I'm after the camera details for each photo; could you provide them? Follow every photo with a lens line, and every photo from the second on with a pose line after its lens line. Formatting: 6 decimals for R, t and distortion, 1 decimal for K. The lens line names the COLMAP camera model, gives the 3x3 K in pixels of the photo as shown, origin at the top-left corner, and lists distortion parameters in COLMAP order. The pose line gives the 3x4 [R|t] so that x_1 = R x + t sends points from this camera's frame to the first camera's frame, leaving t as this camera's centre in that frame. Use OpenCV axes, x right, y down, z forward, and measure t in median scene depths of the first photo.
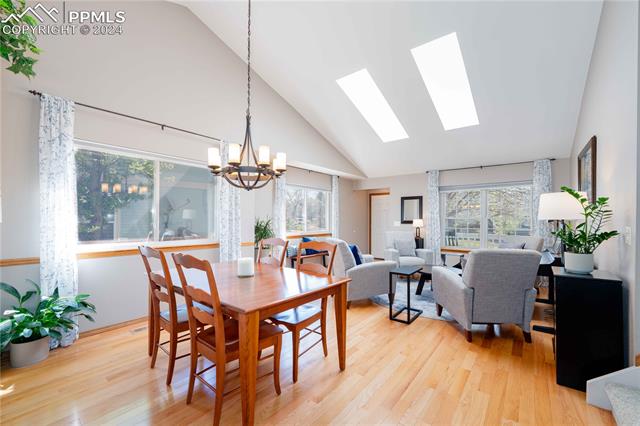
lens RADIAL K [[258.0, 0, 320.0], [0, 258.0, 213.0], [0, 0, 1]] dist [-0.010400, -0.000139]
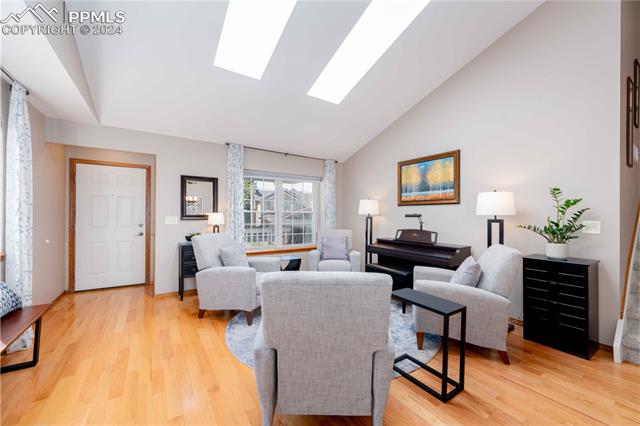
lens RADIAL K [[254.8, 0, 320.0], [0, 254.8, 213.0], [0, 0, 1]] dist [0.022698, -0.000032]
pose [[0.294188, -0.004932, 0.955735, -0.160445], [-0.024334, 0.999624, 0.012649, 0.009656], [-0.955438, -0.026977, 0.293957, 0.551520]]
